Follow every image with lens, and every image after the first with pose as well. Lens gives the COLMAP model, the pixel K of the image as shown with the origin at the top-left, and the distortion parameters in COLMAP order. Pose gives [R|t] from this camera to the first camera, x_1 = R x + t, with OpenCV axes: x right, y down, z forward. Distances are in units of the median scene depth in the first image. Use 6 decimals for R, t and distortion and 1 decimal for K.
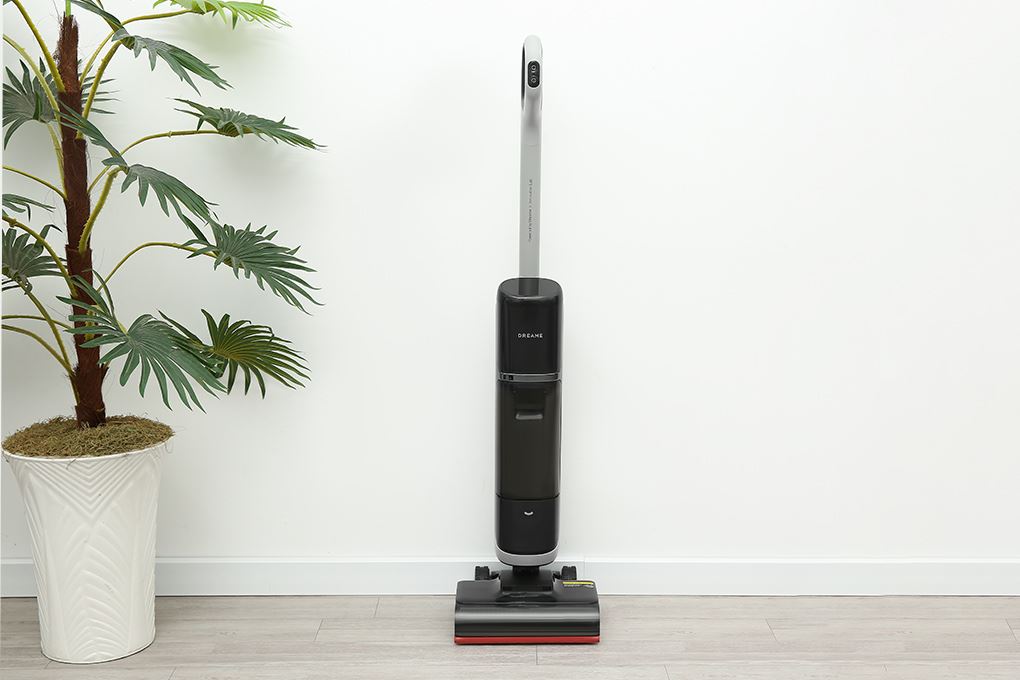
lens RADIAL K [[1289.1, 0, 513.6], [0, 1289.1, 332.8], [0, 0, 1]] dist [0.049543, 0.000000]
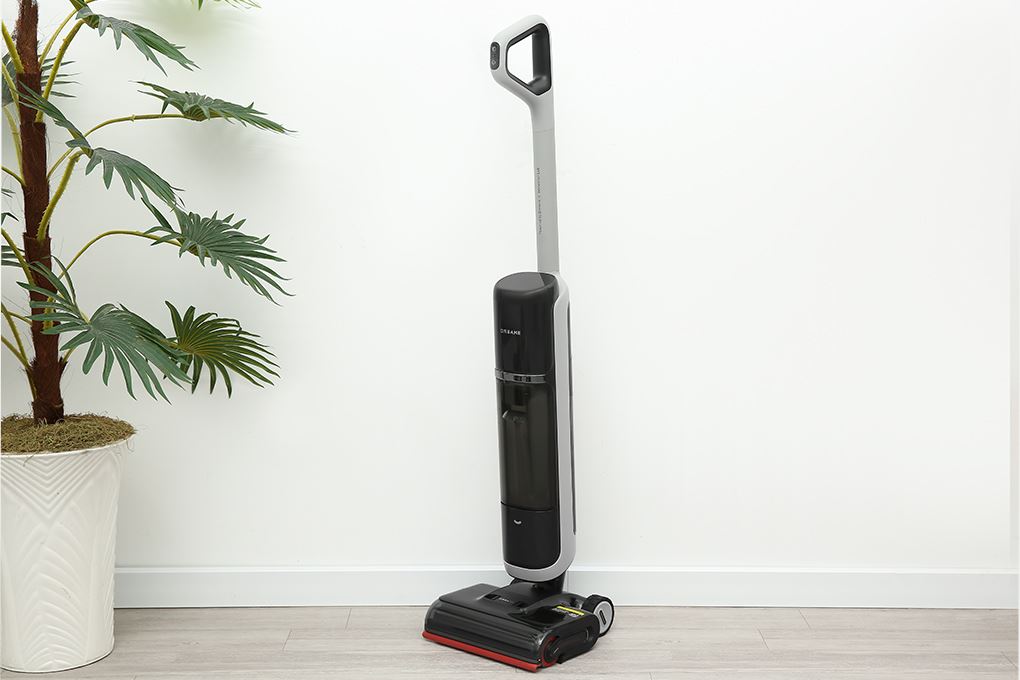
lens RADIAL K [[1460.5, 0, 514.5], [0, 1460.5, 330.5], [0, 0, 1]] dist [0.073490, 0.000000]
pose [[0.999989, 0.000279, 0.004600, 0.011478], [-0.000182, 0.999782, -0.020883, 0.026437], [-0.004605, 0.020882, 0.999771, -0.084383]]
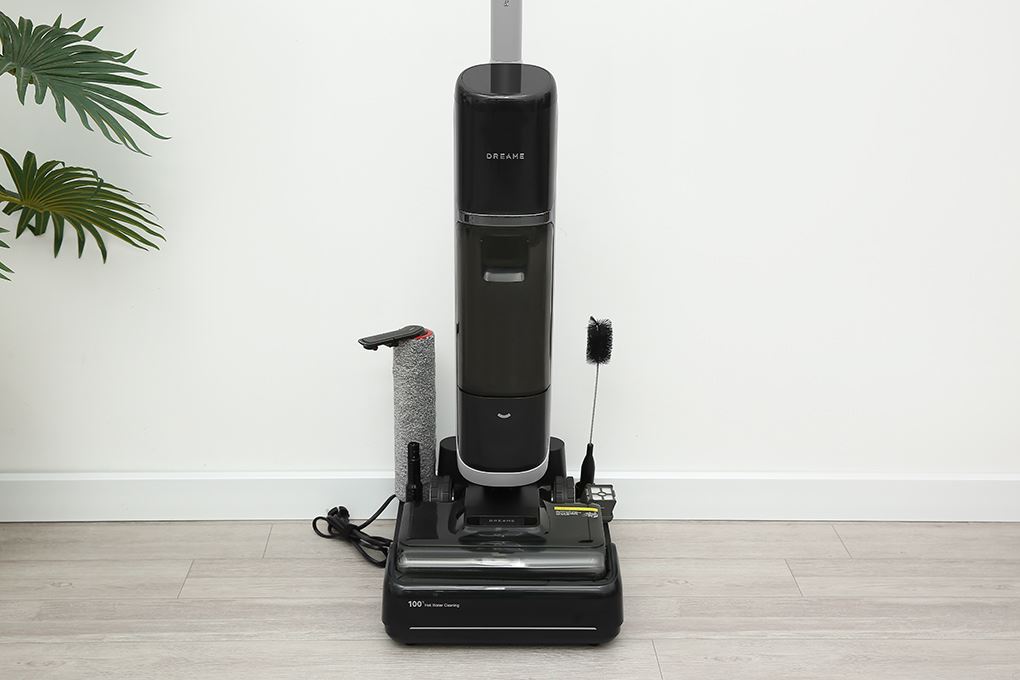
lens RADIAL K [[1289.1, 0, 488.0], [0, 1289.1, 328.8], [0, 0, 1]] dist [0.049543, 0.000000]
pose [[0.999995, -0.000084, 0.003209, 0.021207], [-0.000442, 0.986513, 0.163683, -0.034812], [-0.003179, -0.163683, 0.986508, 0.300714]]
